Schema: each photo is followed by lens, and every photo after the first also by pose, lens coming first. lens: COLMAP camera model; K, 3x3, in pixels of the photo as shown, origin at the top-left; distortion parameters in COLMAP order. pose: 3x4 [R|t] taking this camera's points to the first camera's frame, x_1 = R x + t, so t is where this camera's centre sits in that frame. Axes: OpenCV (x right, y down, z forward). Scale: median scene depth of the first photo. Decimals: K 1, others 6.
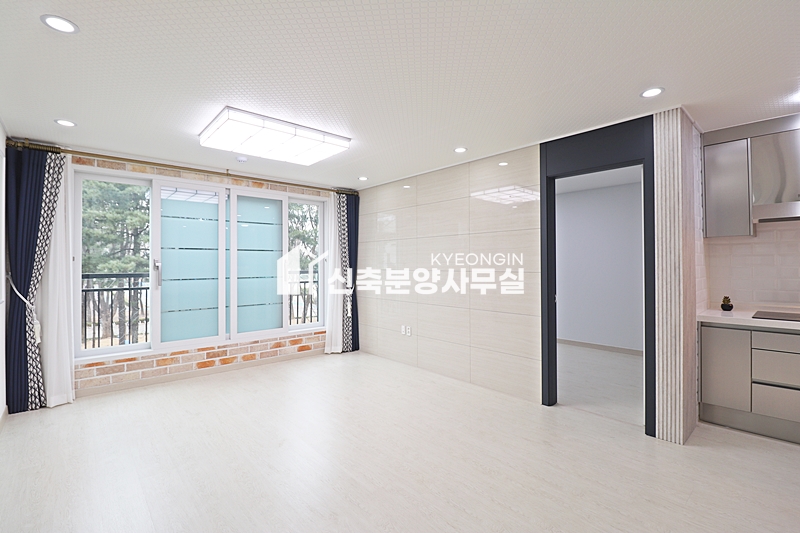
lens RADIAL K [[377.5, 0, 405.8], [0, 377.5, 267.4], [0, 0, 1]] dist [0.001348, -0.006742]
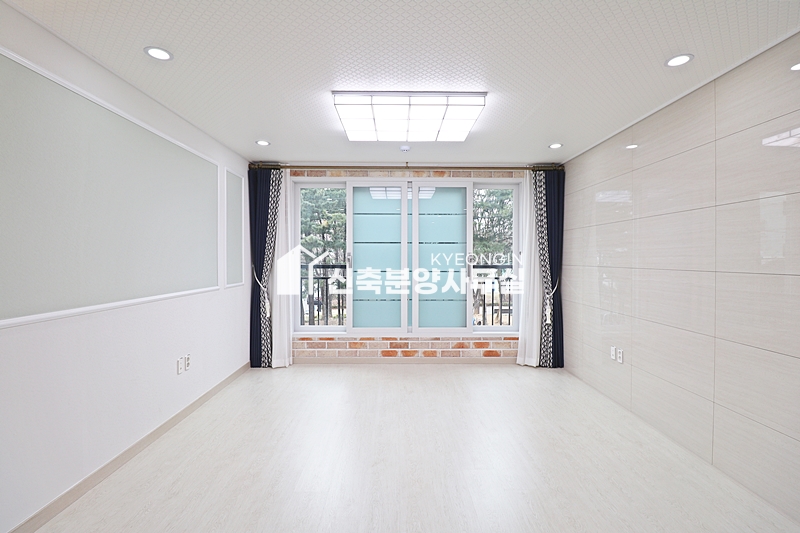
lens RADIAL K [[377.5, 0, 396.8], [0, 377.5, 263.2], [0, 0, 1]] dist [0.001348, -0.006742]
pose [[0.749954, 0.015141, -0.661316, 0.169775], [-0.011282, 0.999885, 0.010099, -0.002967], [0.661393, -0.000113, 0.750039, 0.233868]]
